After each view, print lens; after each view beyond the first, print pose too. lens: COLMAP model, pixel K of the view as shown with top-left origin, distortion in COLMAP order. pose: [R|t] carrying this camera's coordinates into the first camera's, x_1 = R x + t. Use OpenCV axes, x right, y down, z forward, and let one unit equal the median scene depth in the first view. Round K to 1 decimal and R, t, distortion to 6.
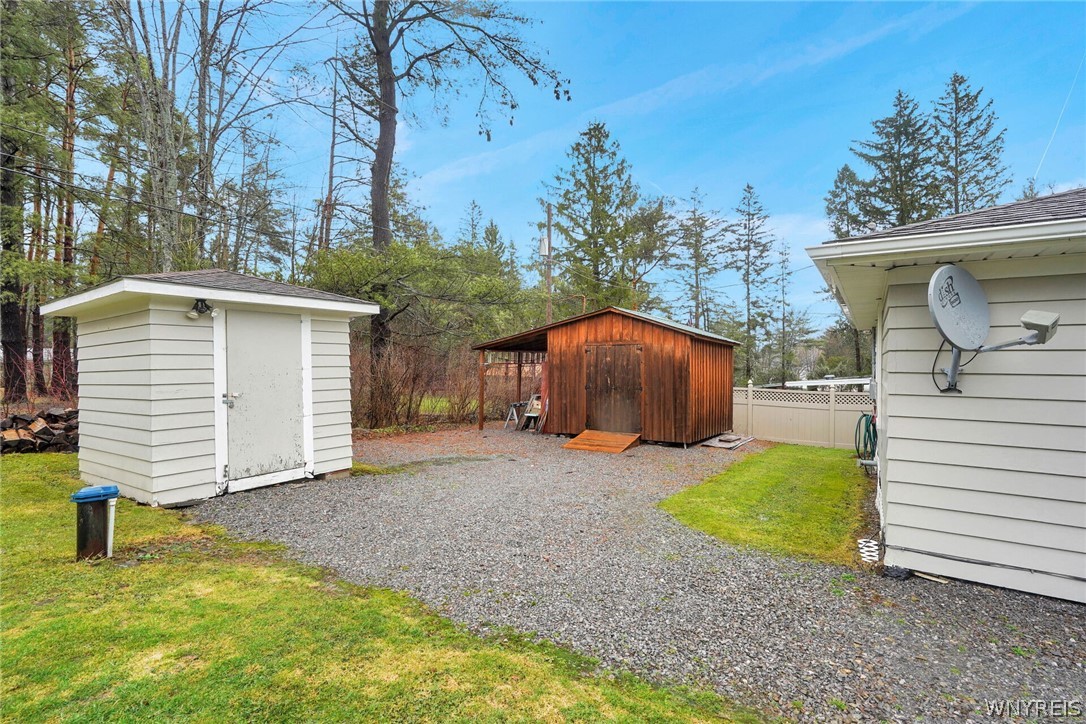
lens RADIAL K [[513.0, 0, 537.7], [0, 513.0, 368.3], [0, 0, 1]] dist [0.001921, 0.001825]
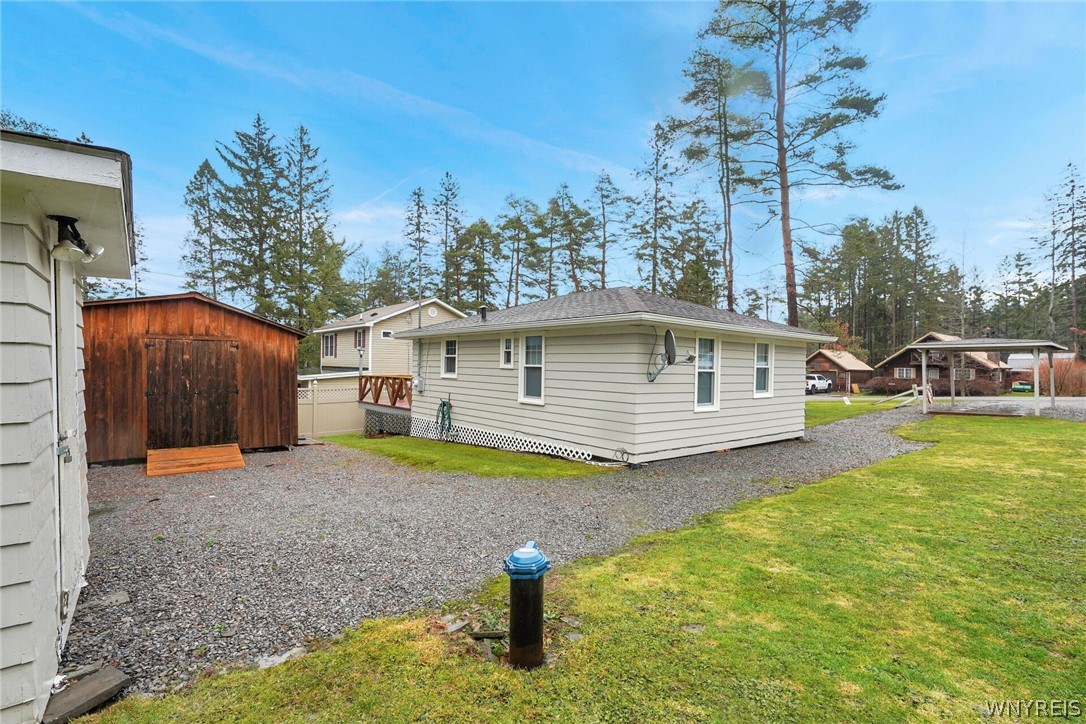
lens RADIAL K [[513.0, 0, 537.7], [0, 513.0, 368.3], [0, 0, 1]] dist [0.001921, 0.001825]
pose [[0.307726, -0.002927, 0.951471, -0.472032], [-0.005064, 0.999976, 0.004714, -0.006966], [-0.951462, -0.006268, 0.307704, 0.237719]]
